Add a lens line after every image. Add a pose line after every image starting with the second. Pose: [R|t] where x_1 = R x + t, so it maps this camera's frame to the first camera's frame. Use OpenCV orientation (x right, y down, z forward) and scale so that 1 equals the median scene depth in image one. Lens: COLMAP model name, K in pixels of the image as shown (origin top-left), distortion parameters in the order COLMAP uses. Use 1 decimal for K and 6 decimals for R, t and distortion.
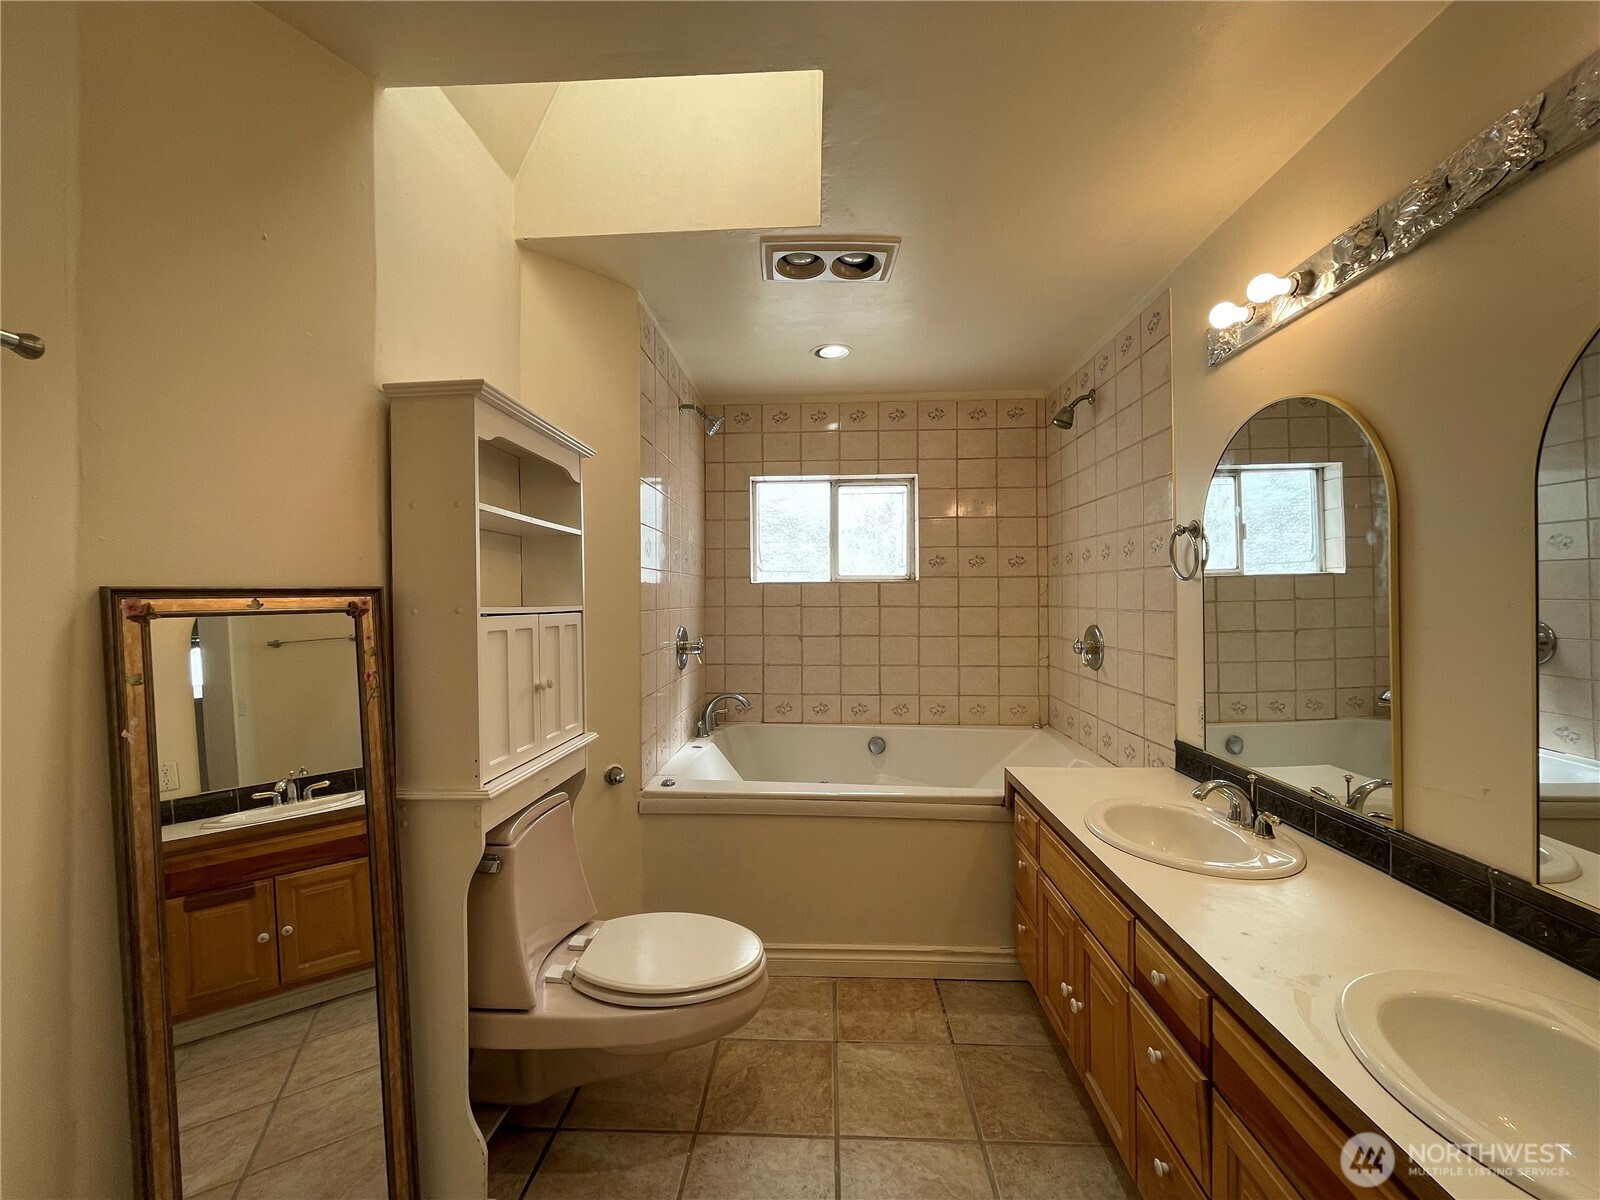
lens RADIAL K [[646.5, 0, 796.4], [0, 646.5, 599.2], [0, 0, 1]] dist [-0.002935, 0.000888]
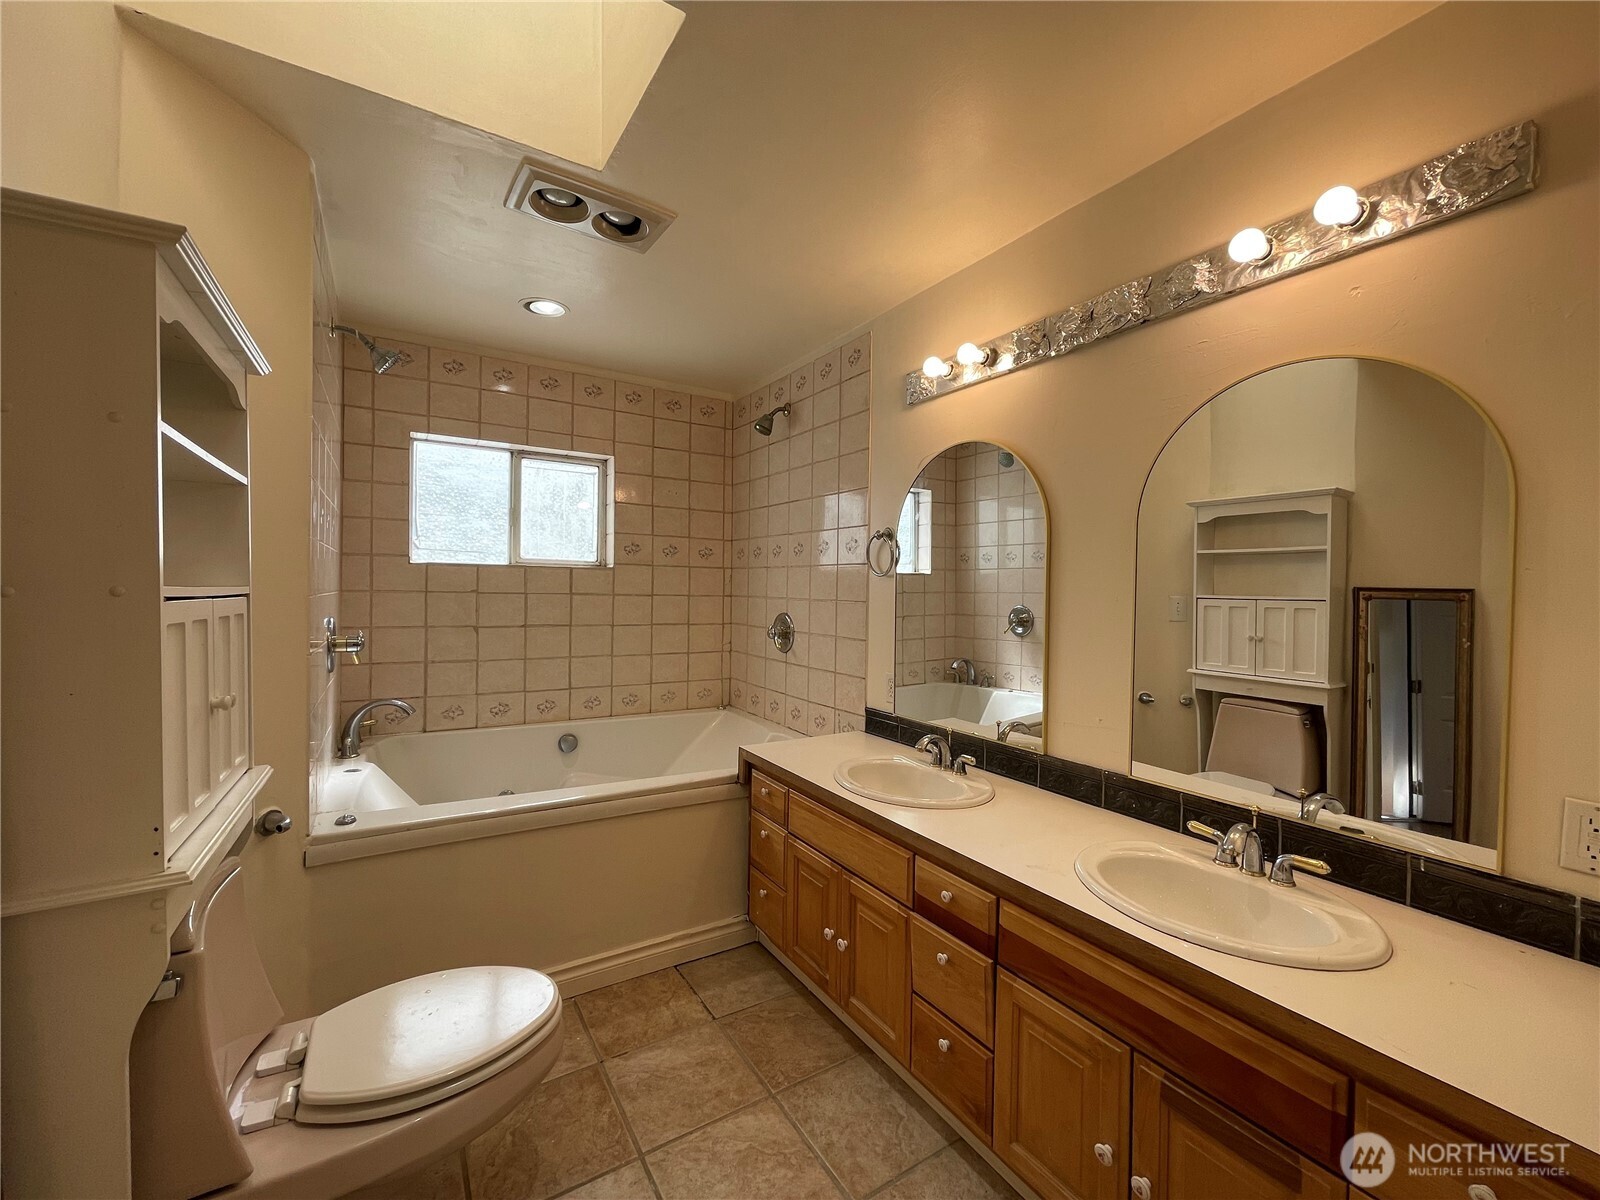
lens RADIAL K [[646.5, 0, 796.9], [0, 646.5, 598.3], [0, 0, 1]] dist [-0.002935, 0.000888]
pose [[0.823593, 0.010558, 0.567082, -0.185325], [-0.019723, 0.999755, 0.010030, 0.002813], [-0.566838, -0.019445, 0.823600, 0.069410]]
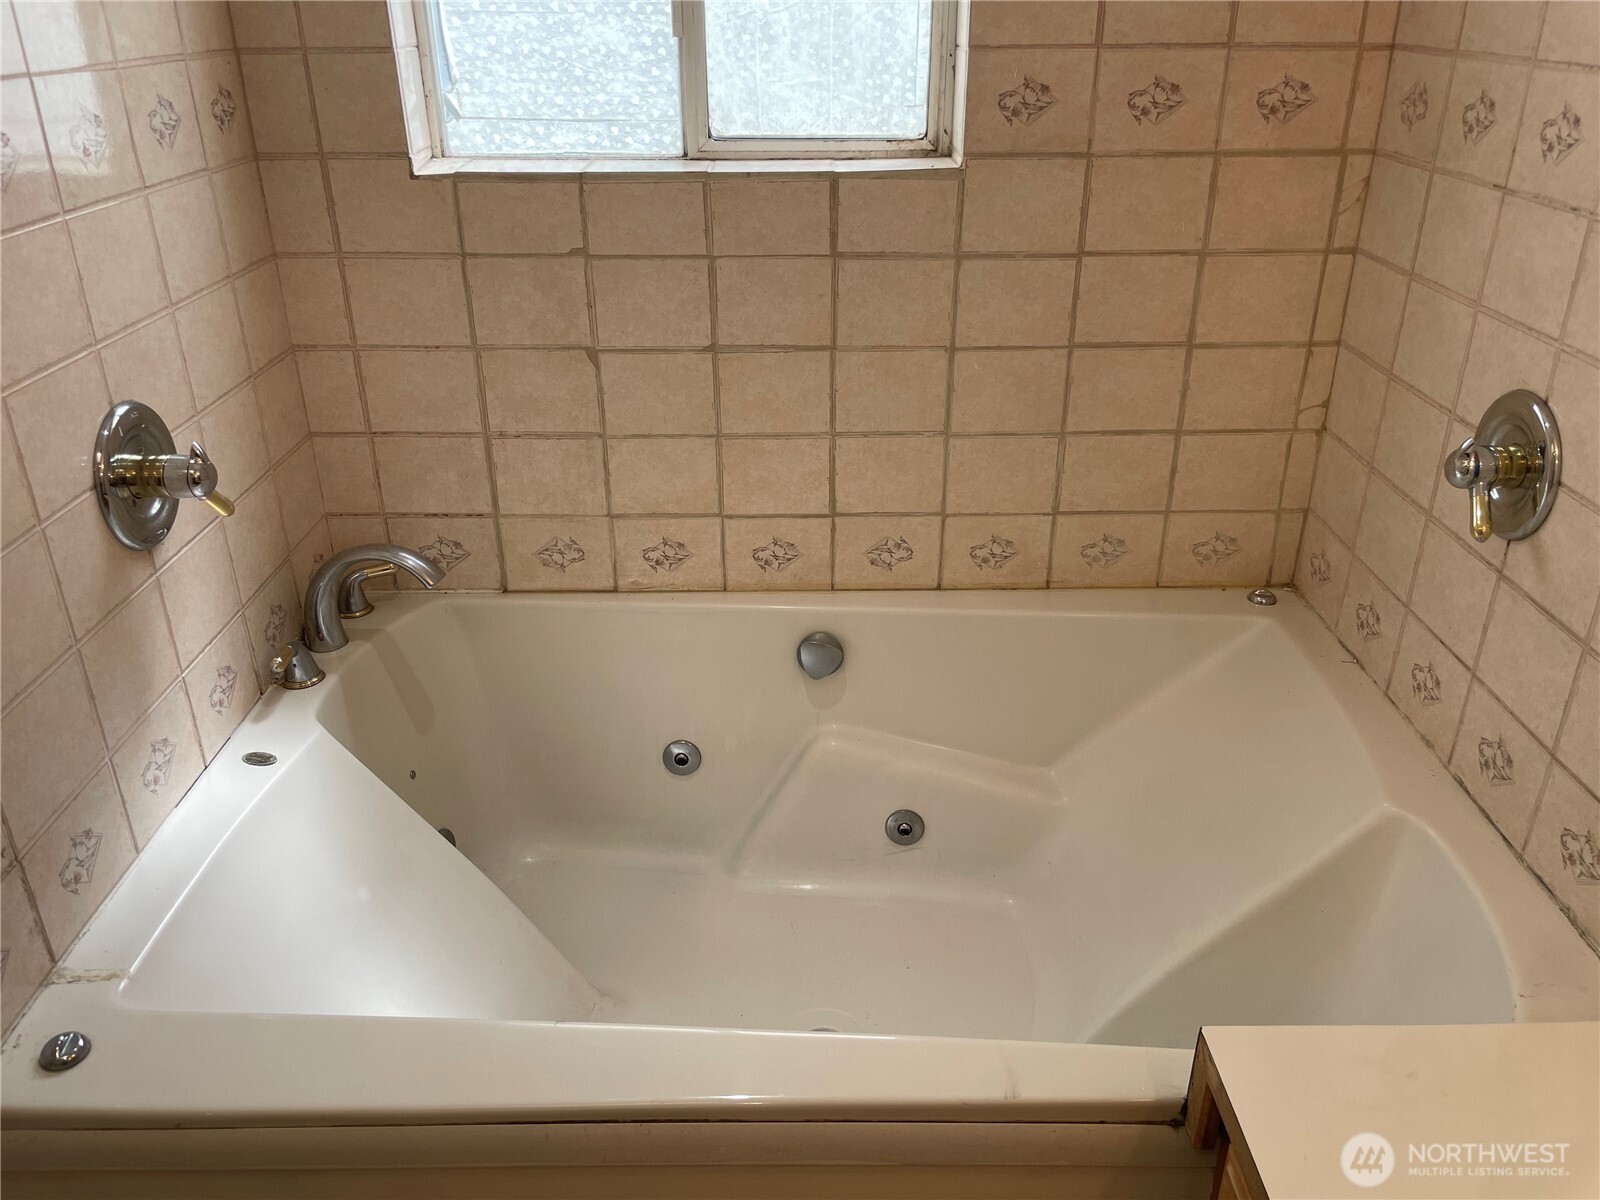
lens RADIAL K [[1207.9, 0, 807.5], [0, 1207.9, 604.5], [0, 0, 1]] dist [0.080861, -0.110709]
pose [[0.998133, -0.025799, 0.055355, 0.110537], [-0.001021, 0.899216, 0.437504, -0.136008], [-0.061063, -0.436744, 0.897511, 0.550453]]
